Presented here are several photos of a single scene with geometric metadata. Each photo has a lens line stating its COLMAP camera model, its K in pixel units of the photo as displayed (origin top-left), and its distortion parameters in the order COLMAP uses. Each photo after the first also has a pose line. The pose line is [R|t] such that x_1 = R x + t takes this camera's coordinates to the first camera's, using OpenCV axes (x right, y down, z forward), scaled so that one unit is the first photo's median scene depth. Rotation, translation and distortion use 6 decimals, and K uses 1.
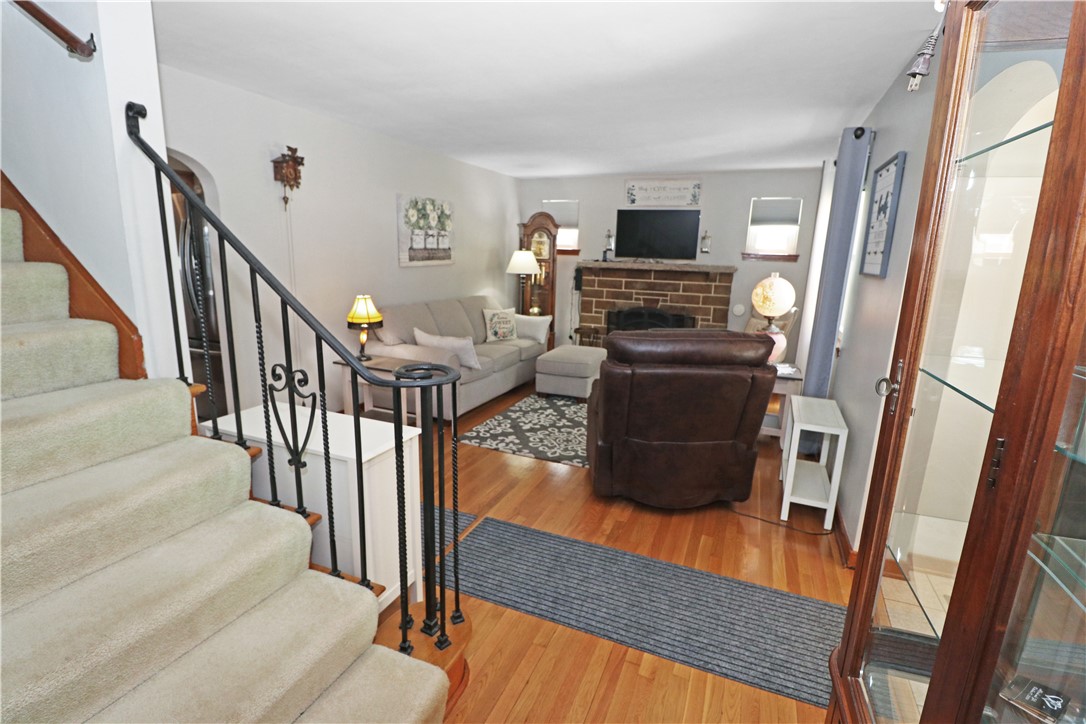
lens RADIAL K [[500.2, 0, 541.7], [0, 500.2, 359.4], [0, 0, 1]] dist [-0.015371, -0.004445]
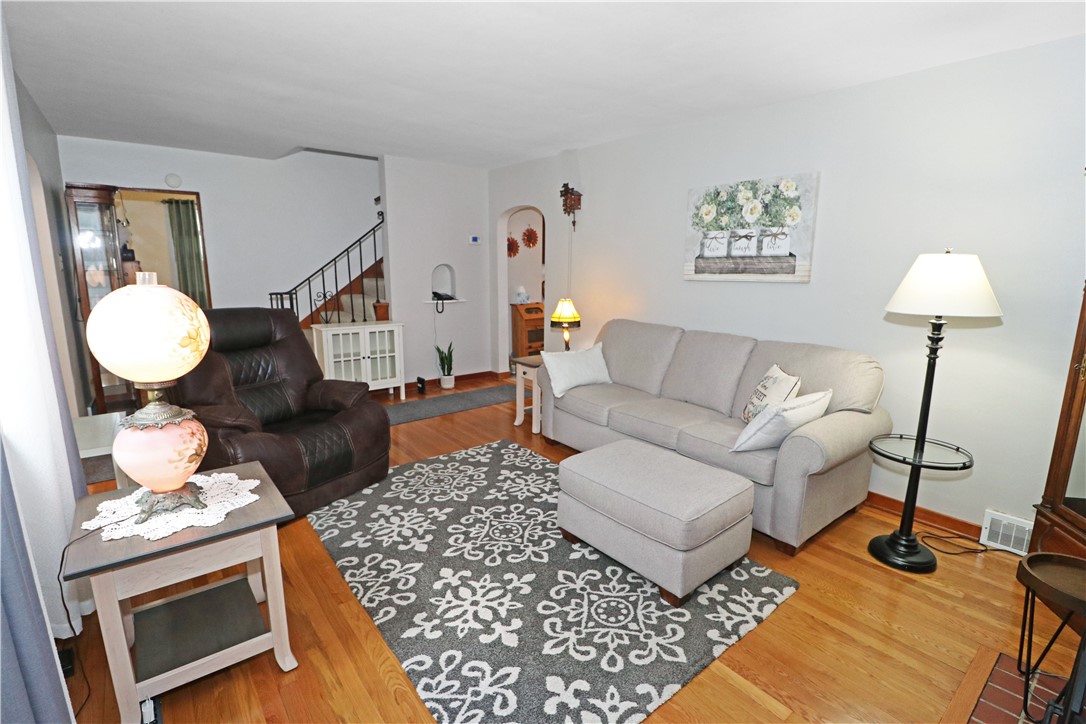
lens RADIAL K [[500.2, 0, 540.5], [0, 500.2, 361.2], [0, 0, 1]] dist [-0.015371, -0.004445]
pose [[-0.477325, 0.147052, -0.866335, 0.515985], [-0.199909, 0.941874, 0.270018, -0.220497], [0.855685, 0.302075, -0.420183, 1.114787]]
